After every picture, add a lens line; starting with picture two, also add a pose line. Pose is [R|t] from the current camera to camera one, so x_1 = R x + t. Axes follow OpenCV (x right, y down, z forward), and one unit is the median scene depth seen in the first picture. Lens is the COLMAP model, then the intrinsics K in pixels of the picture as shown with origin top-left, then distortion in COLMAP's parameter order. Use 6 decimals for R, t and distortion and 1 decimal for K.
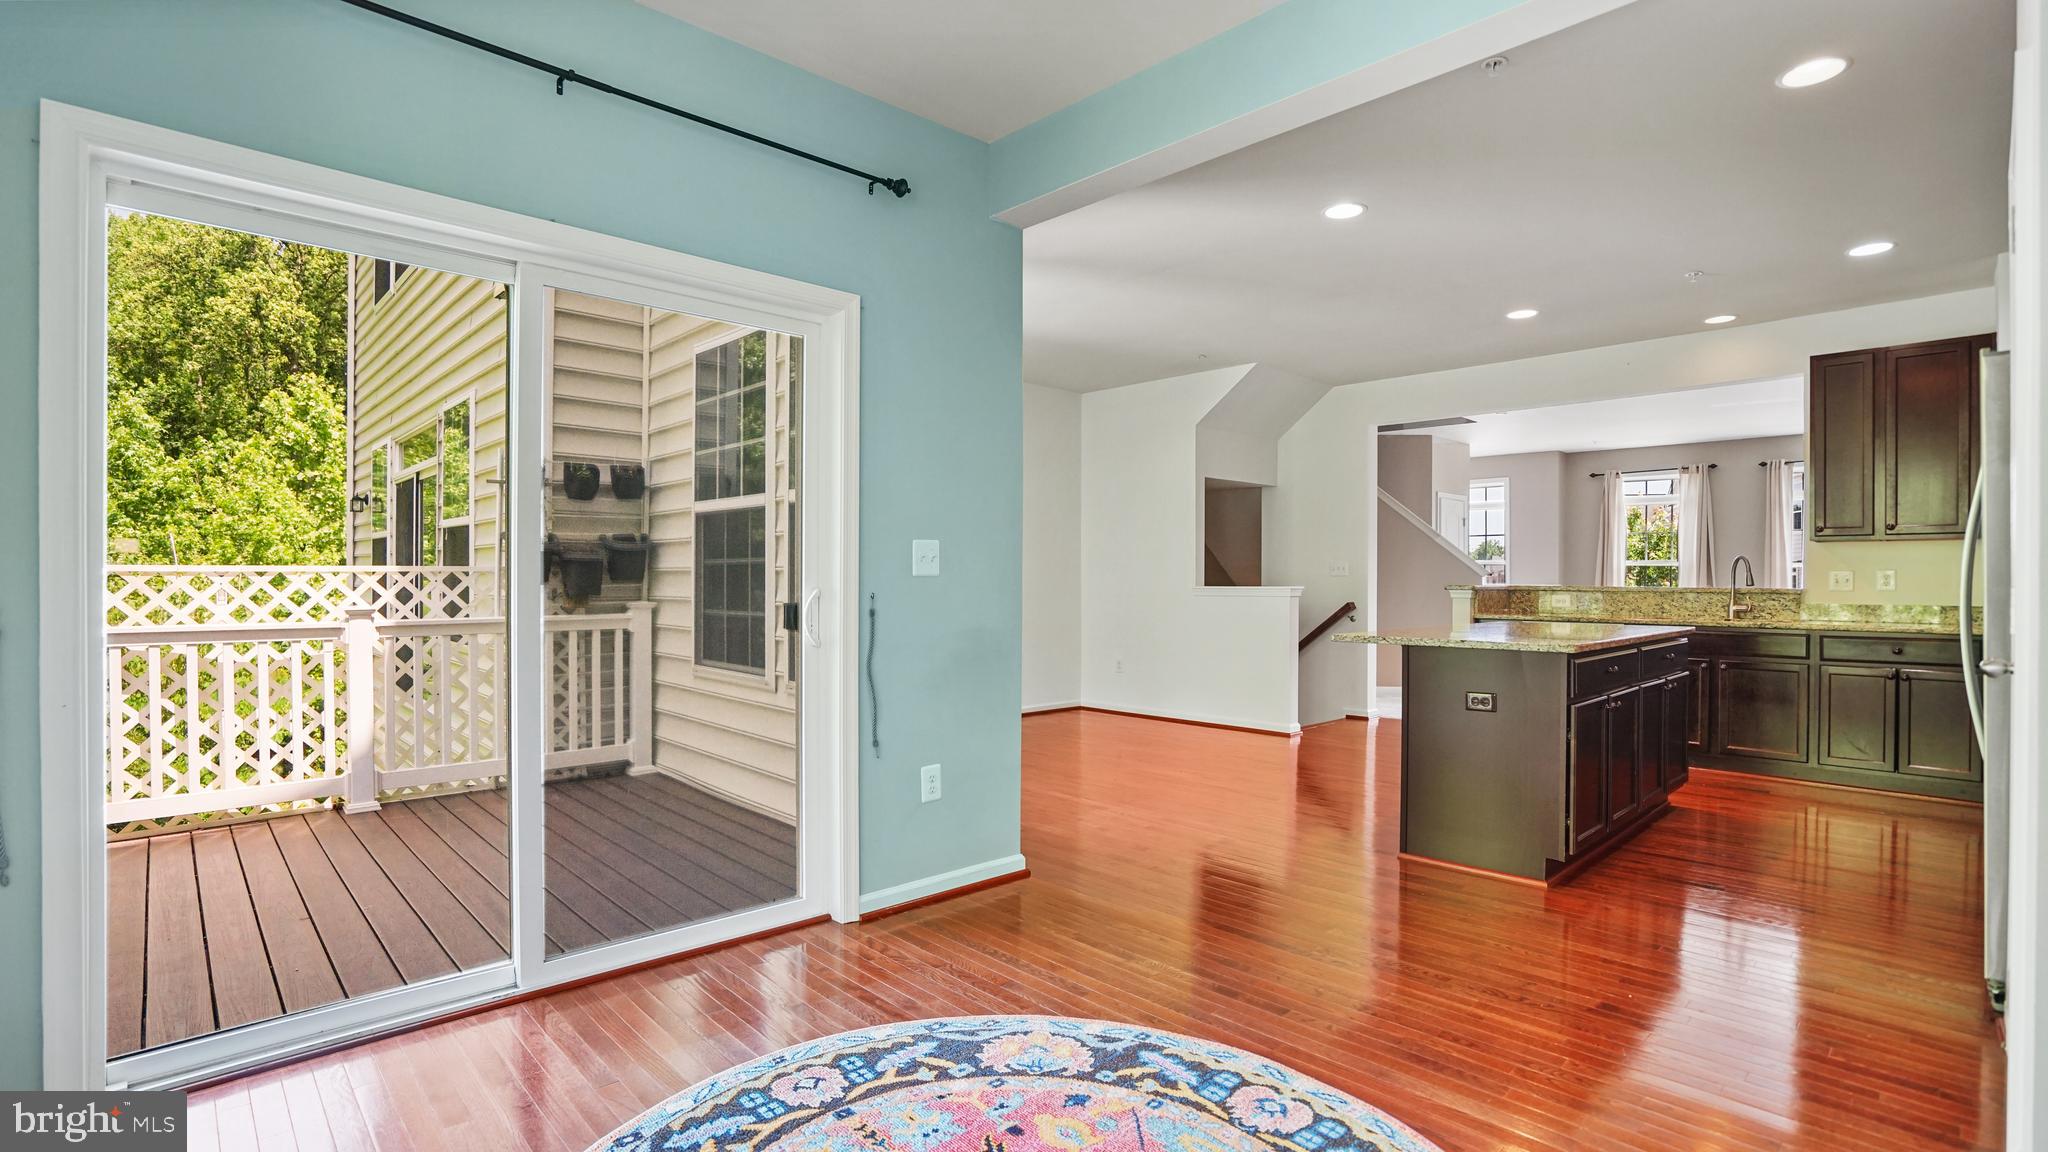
lens RADIAL K [[949.4, 0, 1028.4], [0, 949.4, 578.2], [0, 0, 1]] dist [-0.080140, 0.030641]
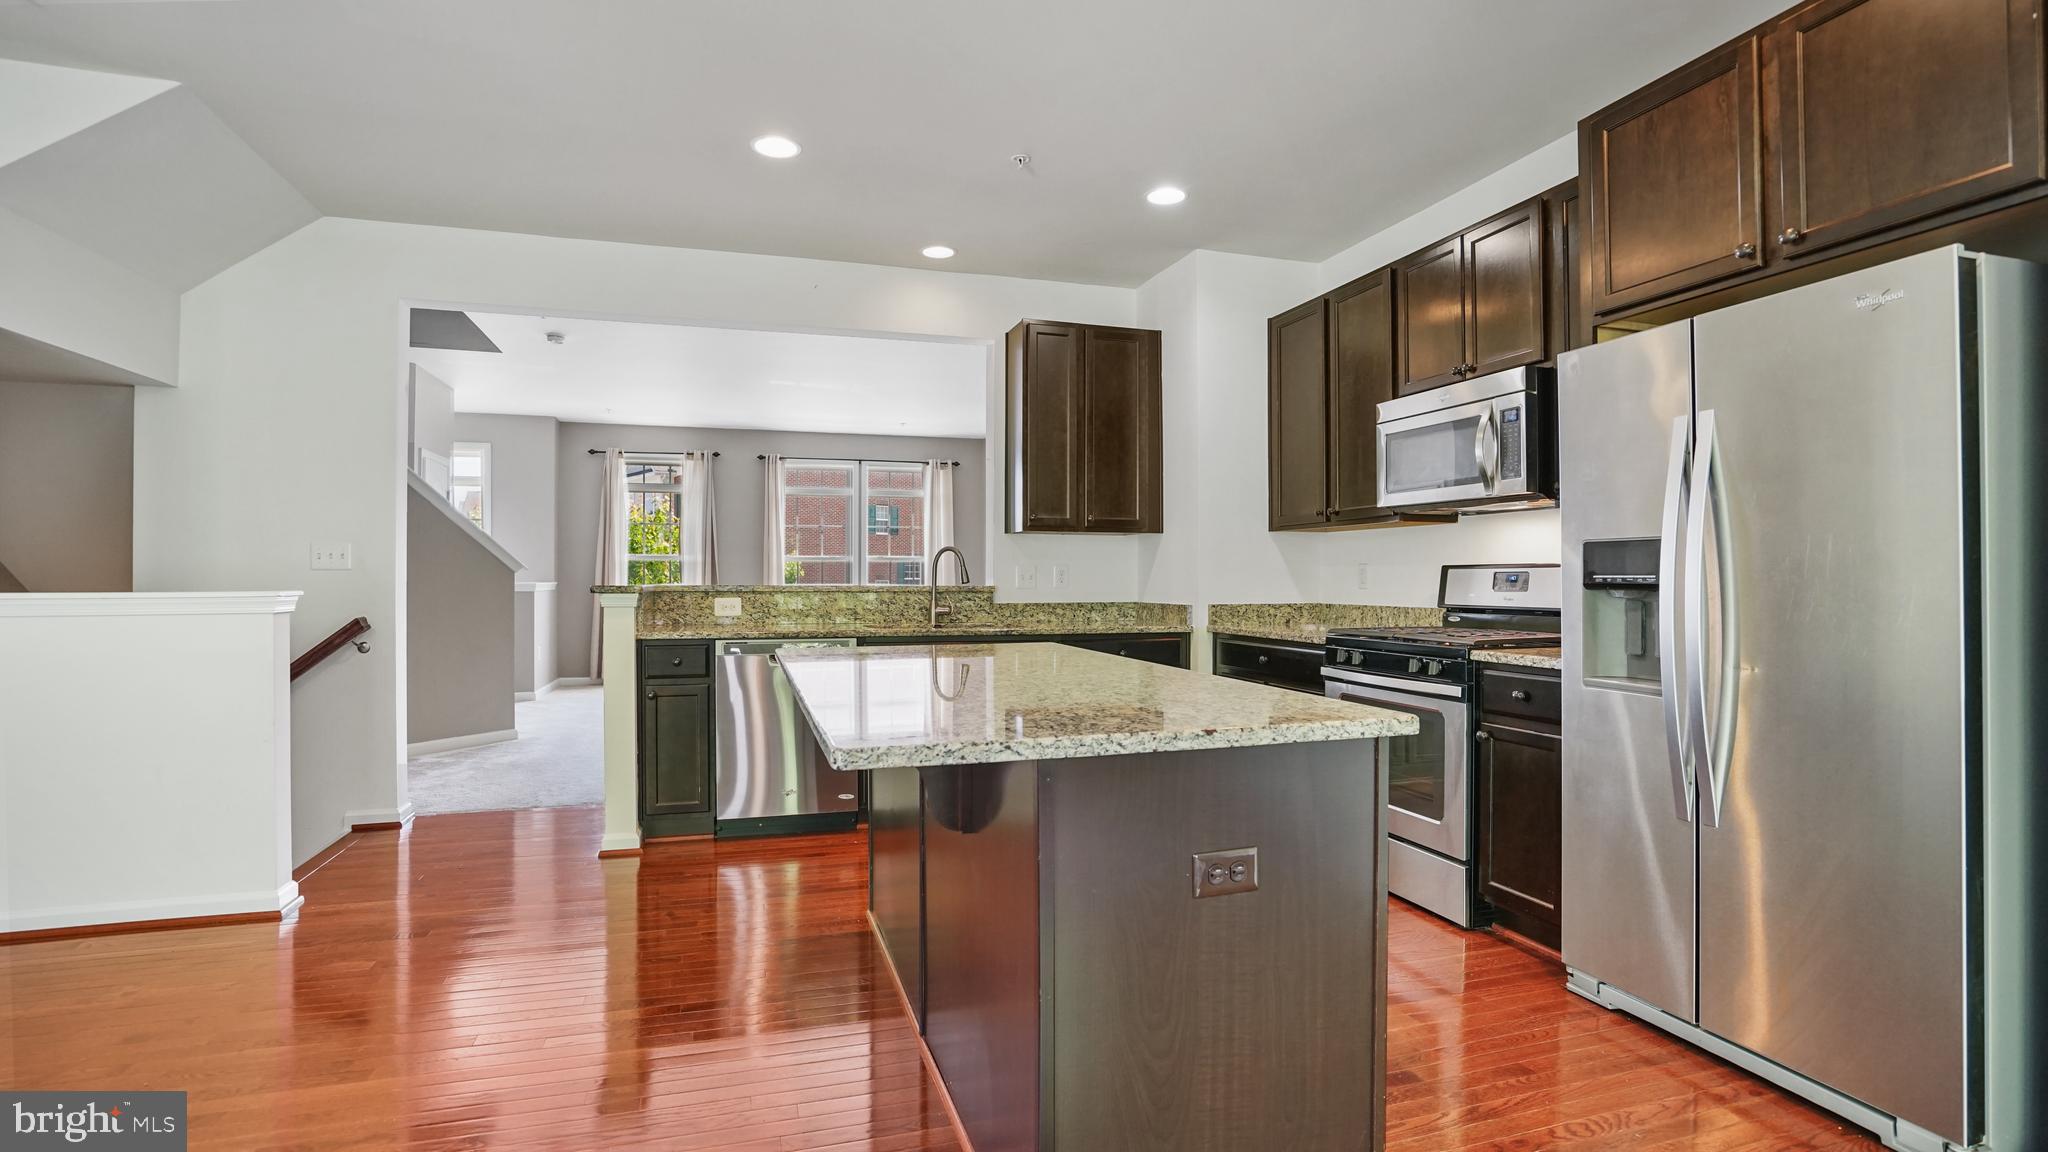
lens RADIAL K [[949.4, 0, 1028.4], [0, 949.4, 578.2], [0, 0, 1]] dist [-0.080140, 0.030641]
pose [[0.427238, -0.002923, 0.904134, 0.029045], [0.001314, 0.999996, 0.002612, 0.001257], [-0.904138, 0.000073, 0.427240, 0.418587]]
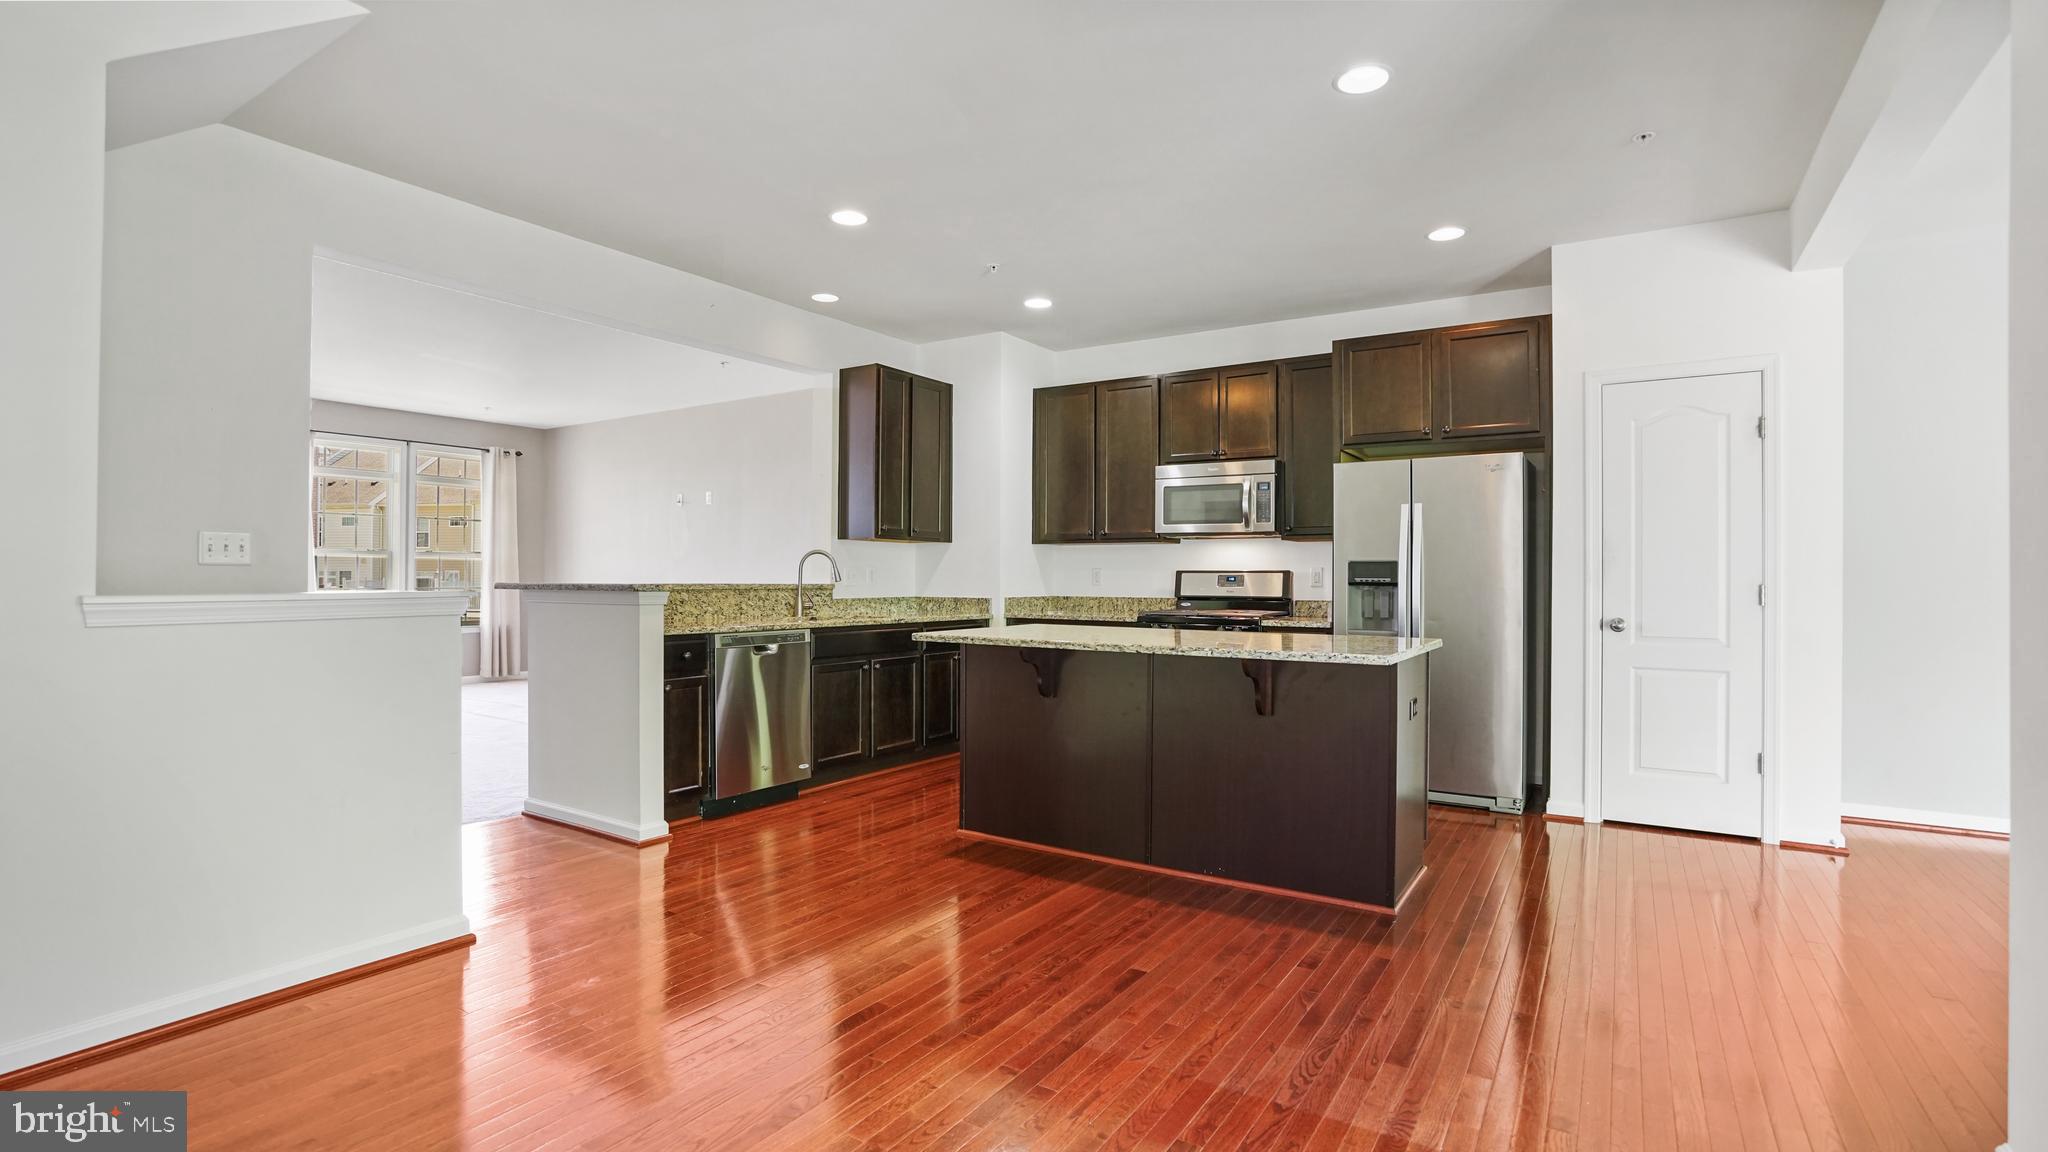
lens RADIAL K [[949.4, 0, 1028.4], [0, 949.4, 578.2], [0, 0, 1]] dist [-0.080140, 0.030641]
pose [[-0.250817, -0.005131, 0.968021, -0.169558], [-0.004723, 0.999981, 0.004077, -0.000273], [-0.968023, -0.003549, -0.250836, 0.757767]]
